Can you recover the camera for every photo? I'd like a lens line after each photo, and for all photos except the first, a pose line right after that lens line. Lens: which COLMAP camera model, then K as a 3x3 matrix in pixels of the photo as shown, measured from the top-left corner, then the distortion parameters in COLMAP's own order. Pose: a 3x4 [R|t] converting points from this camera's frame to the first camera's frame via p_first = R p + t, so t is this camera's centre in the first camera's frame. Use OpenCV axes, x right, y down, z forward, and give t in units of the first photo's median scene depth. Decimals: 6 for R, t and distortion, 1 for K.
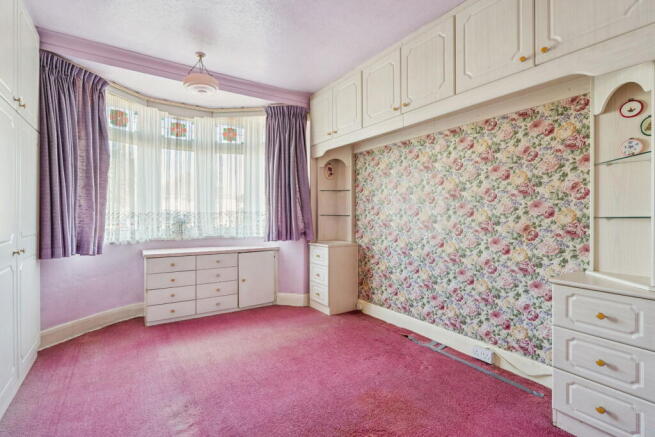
lens RADIAL K [[293.0, 0, 327.2], [0, 293.0, 211.7], [0, 0, 1]] dist [-0.001634, 0.000027]
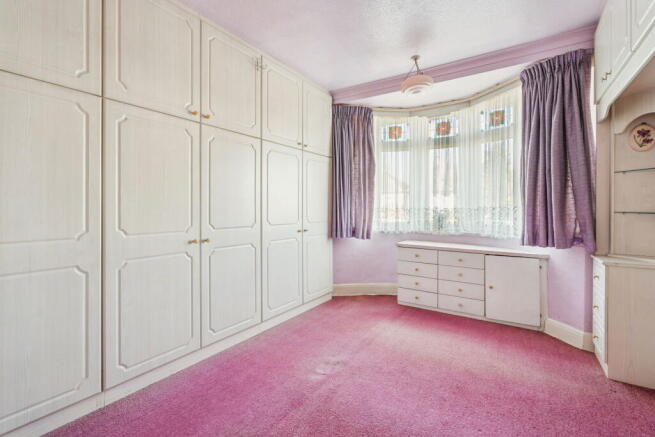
lens RADIAL K [[300.6, 0, 328.5], [0, 300.6, 208.2], [0, 0, 1]] dist [-0.001283, 0.000113]
pose [[0.407347, 0.000578, -0.913273, 0.346390], [0.002280, 0.999996, 0.001650, 0.000320], [0.913271, -0.002754, 0.407344, 0.223896]]
